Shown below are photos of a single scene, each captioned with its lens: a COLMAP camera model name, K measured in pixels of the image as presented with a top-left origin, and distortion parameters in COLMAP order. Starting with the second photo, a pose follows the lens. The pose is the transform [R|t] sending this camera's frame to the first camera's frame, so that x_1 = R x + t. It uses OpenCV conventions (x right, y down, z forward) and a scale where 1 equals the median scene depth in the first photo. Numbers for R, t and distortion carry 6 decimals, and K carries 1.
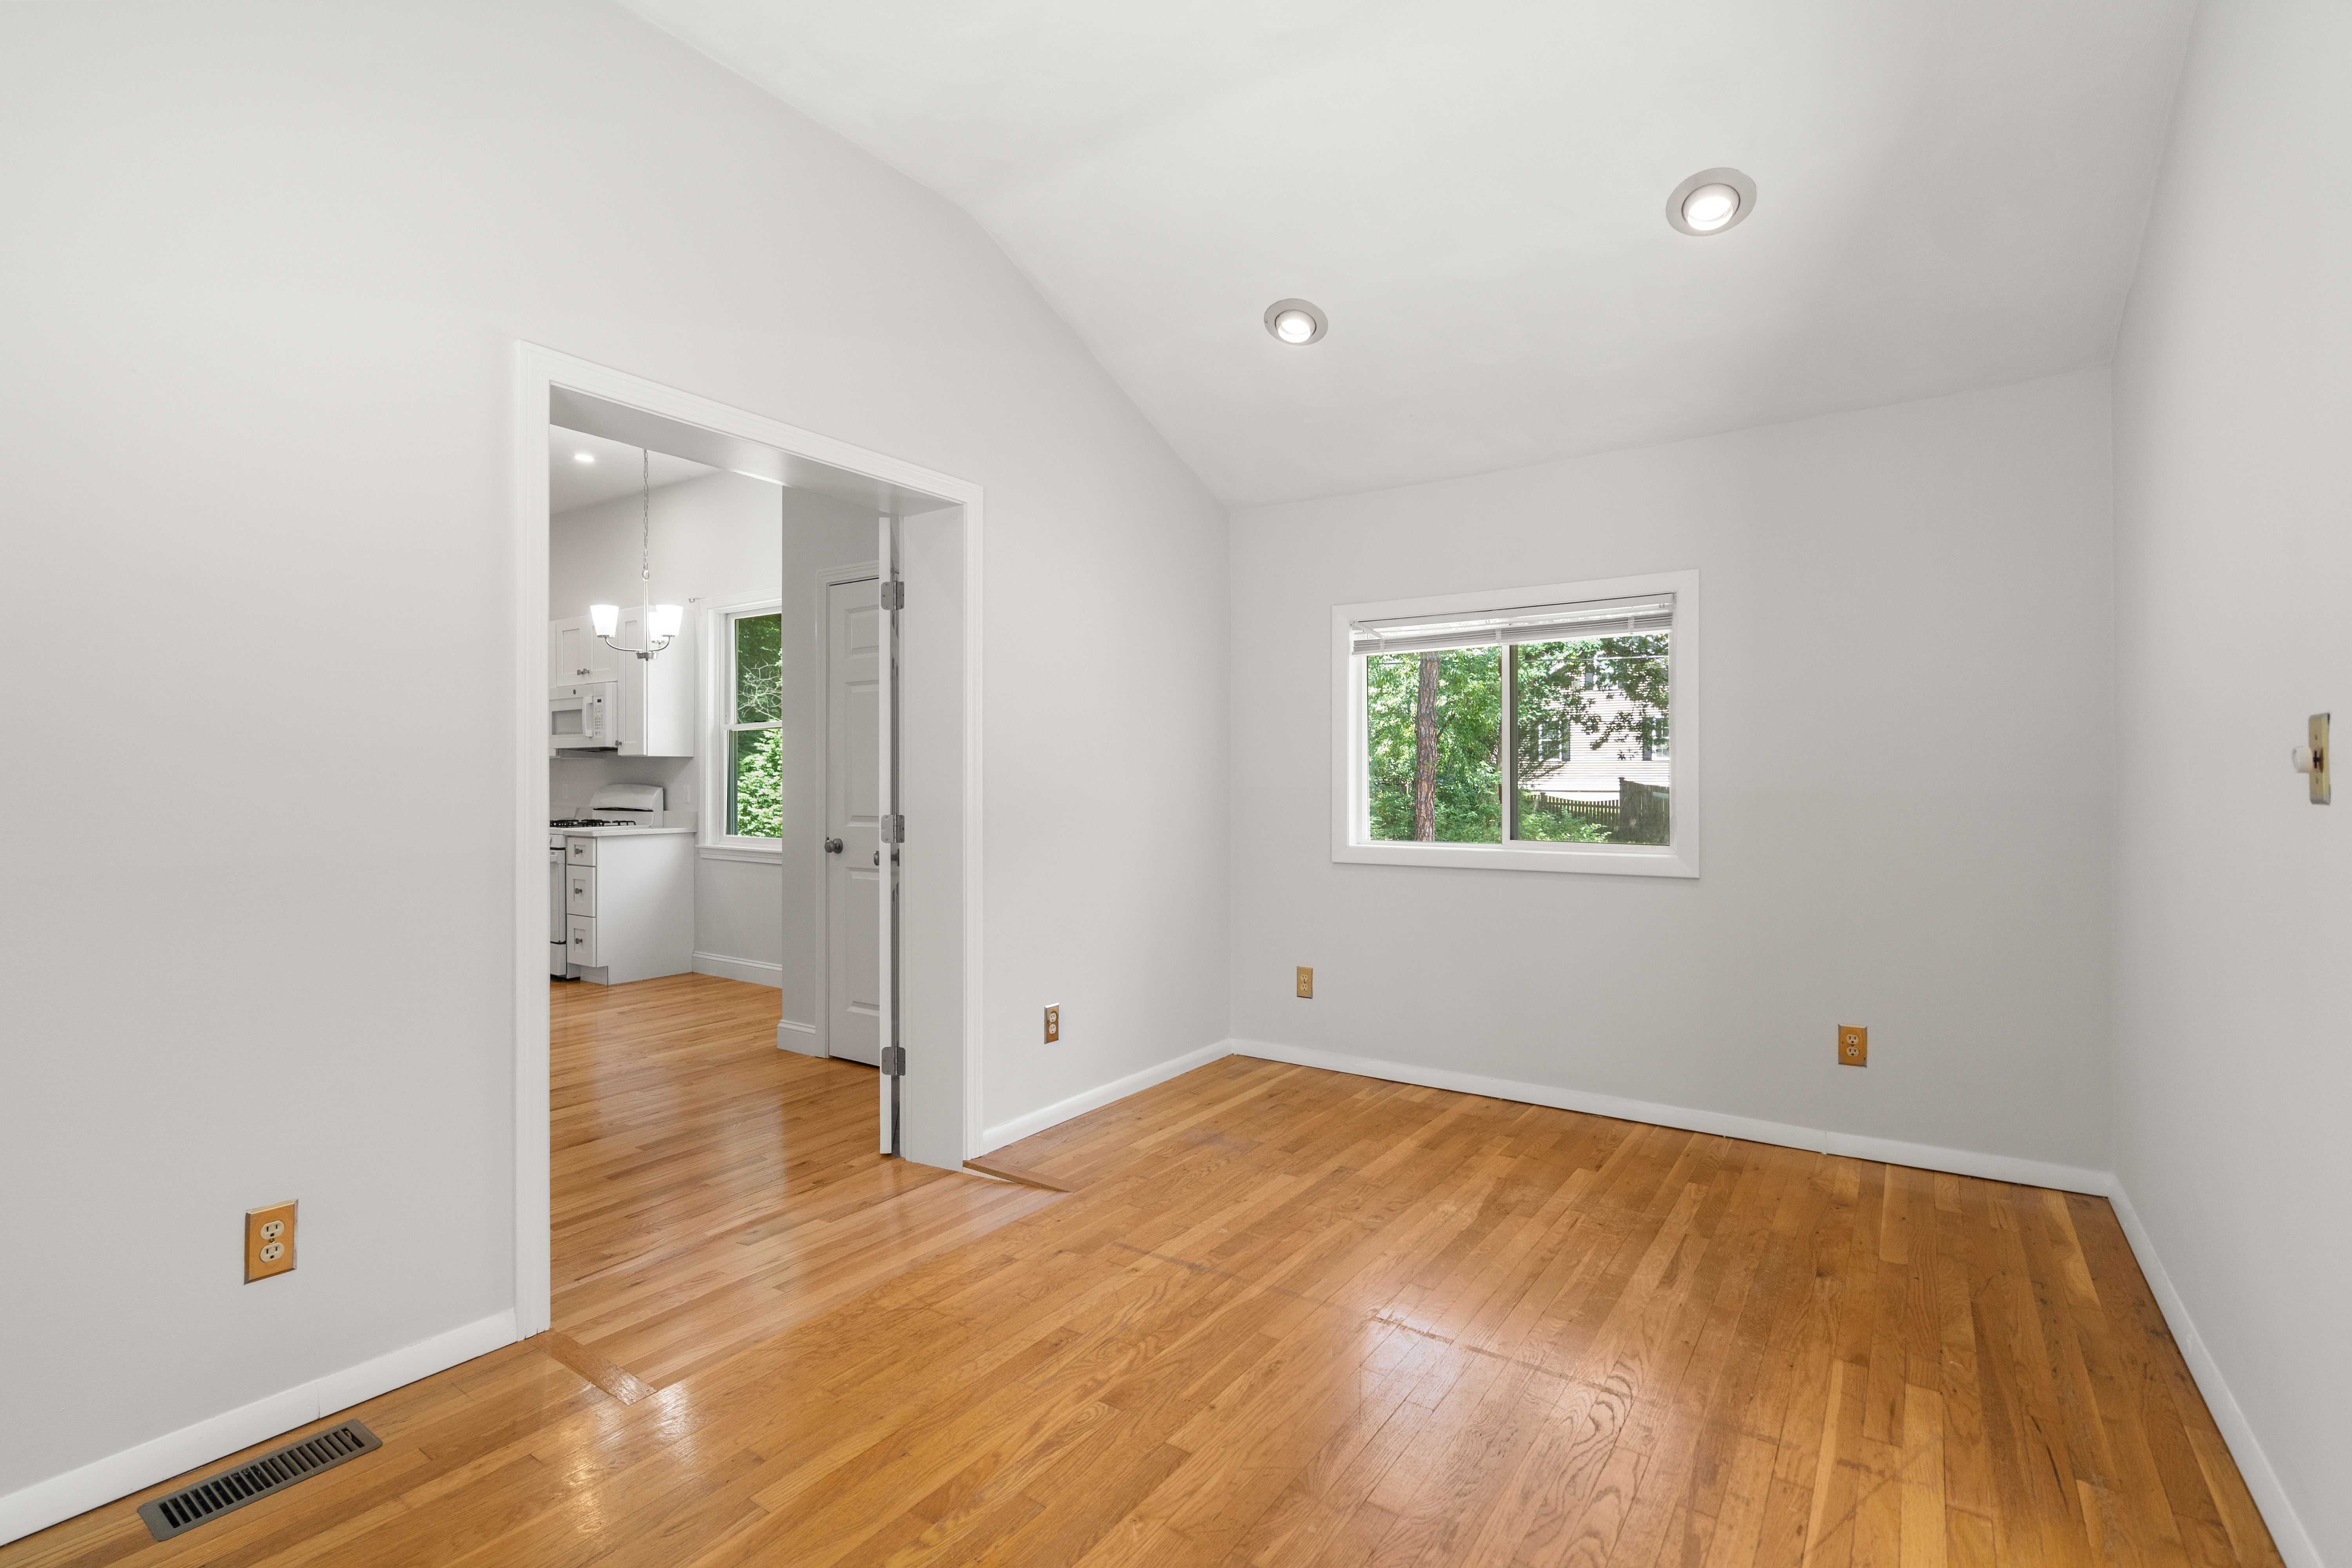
lens RADIAL K [[1068.6, 0, 1169.1], [0, 1068.6, 781.9], [0, 0, 1]] dist [-0.002592, 0.000078]
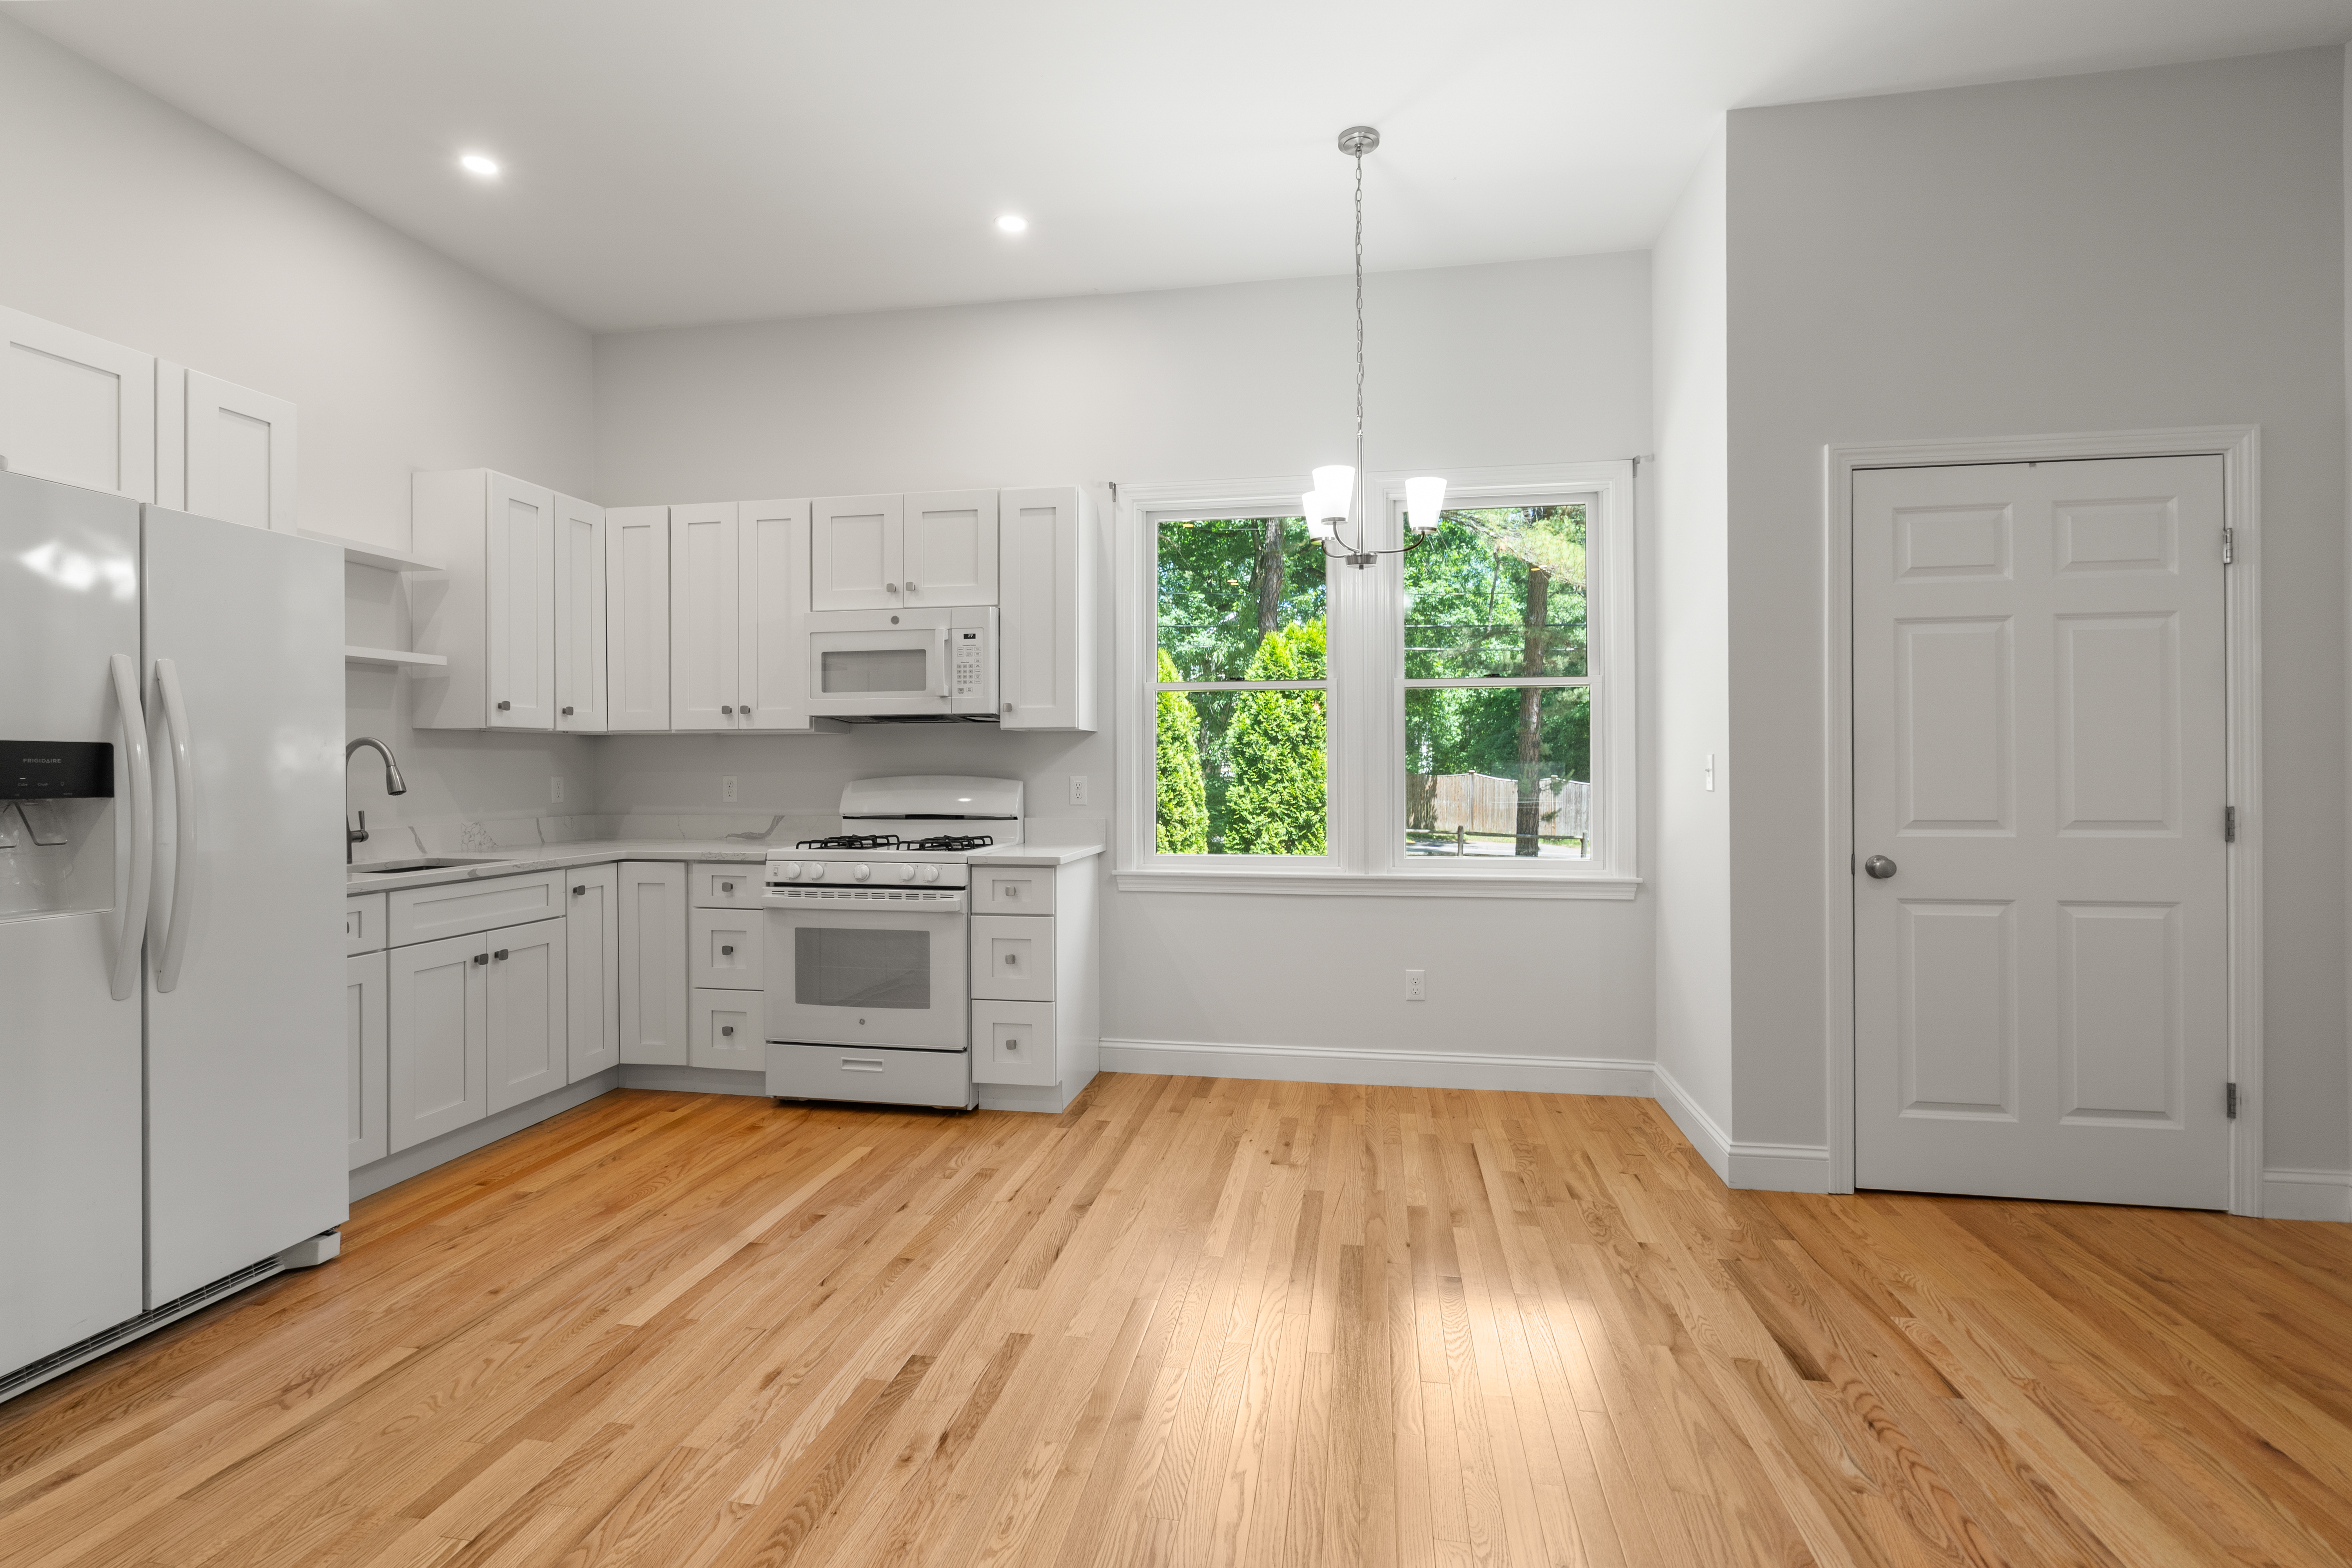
lens RADIAL K [[1087.7, 0, 1175.8], [0, 1087.7, 758.1], [0, 0, 1]] dist [-0.002513, 0.000694]
pose [[0.909120, -0.001271, 0.416533, -0.685682], [0.004222, 0.999972, -0.006165, -0.003744], [-0.416513, 0.007364, 0.909100, 0.399492]]
